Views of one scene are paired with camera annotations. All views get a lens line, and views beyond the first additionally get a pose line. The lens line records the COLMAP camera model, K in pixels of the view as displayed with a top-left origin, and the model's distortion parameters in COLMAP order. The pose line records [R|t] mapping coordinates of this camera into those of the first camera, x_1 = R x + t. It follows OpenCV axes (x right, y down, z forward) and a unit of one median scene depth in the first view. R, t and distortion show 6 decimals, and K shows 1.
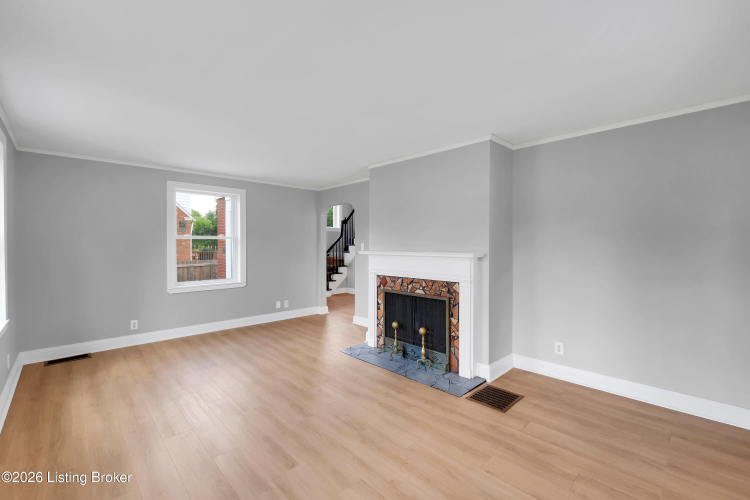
lens RADIAL K [[332.5, 0, 383.4], [0, 332.5, 255.7], [0, 0, 1]] dist [-0.002737, -0.000106]
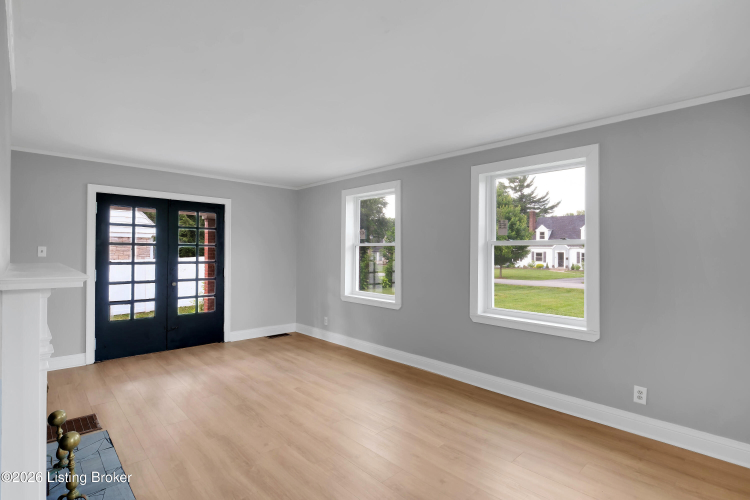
lens RADIAL K [[359.9, 0, 393.9], [0, 359.9, 250.2], [0, 0, 1]] dist [-0.000640, 0.000049]
pose [[-0.999482, -0.008293, -0.031103, -0.361900], [-0.009172, 0.999560, 0.028213, -0.053113], [0.030856, 0.028484, -0.999118, 1.448446]]
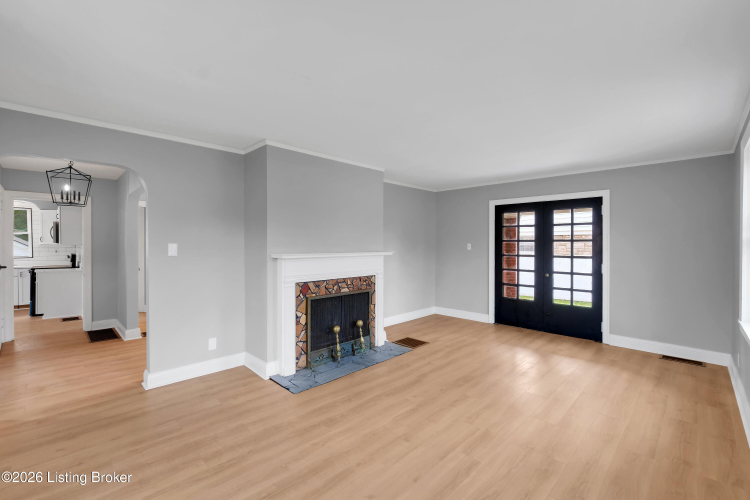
lens RADIAL K [[329.4, 0, 374.5], [0, 329.4, 247.4], [0, 0, 1]] dist [-0.001757, -0.000085]
pose [[-0.039022, -0.007897, 0.999207, -0.910430], [0.028045, 0.999566, 0.008995, -0.033792], [-0.998845, 0.028374, -0.038784, 0.910614]]
